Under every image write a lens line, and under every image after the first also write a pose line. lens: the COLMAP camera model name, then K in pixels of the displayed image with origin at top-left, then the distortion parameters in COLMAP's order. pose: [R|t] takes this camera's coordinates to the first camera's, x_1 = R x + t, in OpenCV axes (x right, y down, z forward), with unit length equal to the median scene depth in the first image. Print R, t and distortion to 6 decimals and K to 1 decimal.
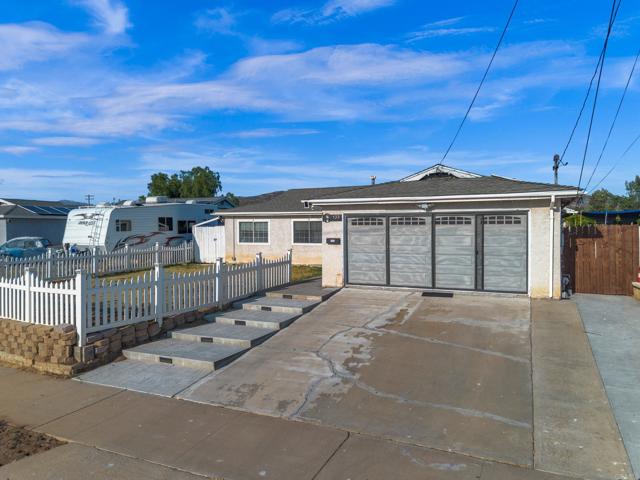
lens RADIAL K [[457.7, 0, 320.0], [0, 457.7, 240.0], [0, 0, 1]] dist [0.072123, -0.066362]
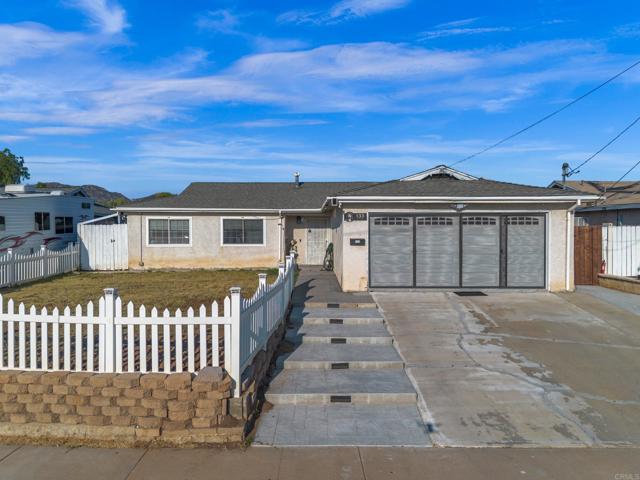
lens RADIAL K [[457.7, 0, 320.0], [0, 457.7, 240.0], [0, 0, 1]] dist [0.072123, -0.066362]
pose [[0.906558, -0.008579, 0.421993, -0.459740], [0.007306, 0.999963, 0.004633, -0.006813], [-0.422017, -0.001117, 0.906587, 0.209892]]
